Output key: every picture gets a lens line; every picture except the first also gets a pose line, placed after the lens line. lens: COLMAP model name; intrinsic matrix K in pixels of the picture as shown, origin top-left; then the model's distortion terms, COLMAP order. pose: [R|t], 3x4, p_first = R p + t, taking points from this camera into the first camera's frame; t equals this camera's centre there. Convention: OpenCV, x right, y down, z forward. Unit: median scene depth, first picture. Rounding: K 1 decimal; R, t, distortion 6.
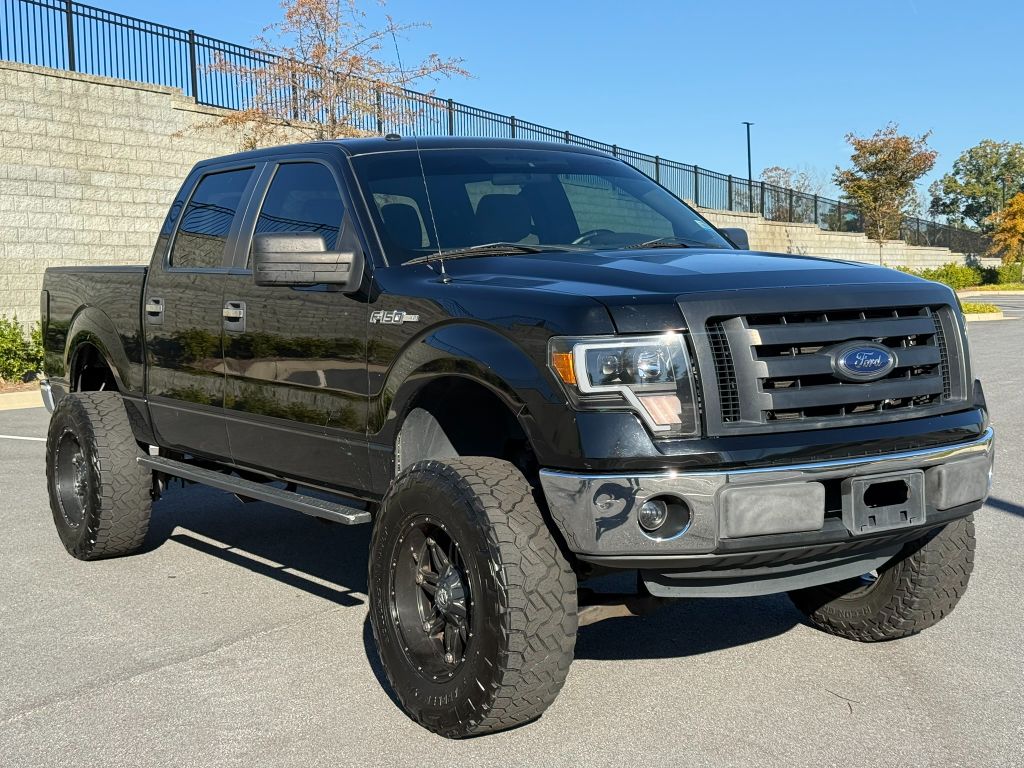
lens RADIAL K [[1461.2, 0, 519.0], [0, 1461.2, 348.1], [0, 0, 1]] dist [0.134955, 0.000000]
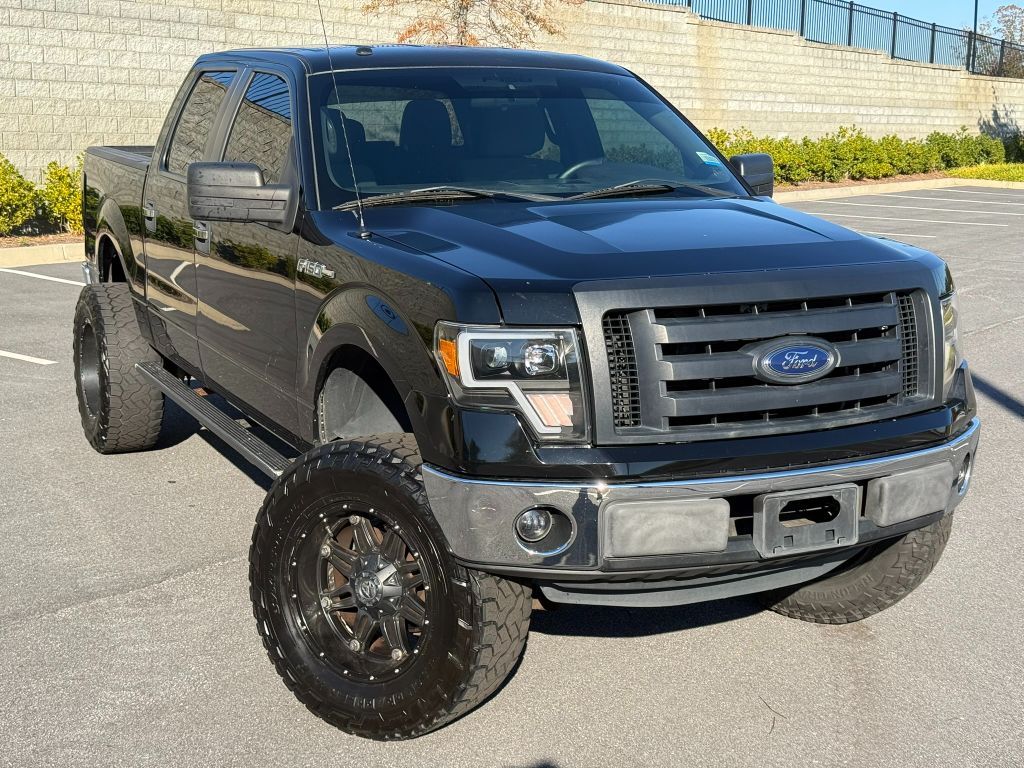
lens RADIAL K [[1461.2, 0, 514.3], [0, 1461.2, 342.5], [0, 0, 1]] dist [0.134955, 0.000000]
pose [[0.992180, 0.054963, -0.112061, 0.162698], [-0.043163, 0.993521, 0.105135, -0.086738], [0.117113, -0.099476, 0.988124, 0.107613]]
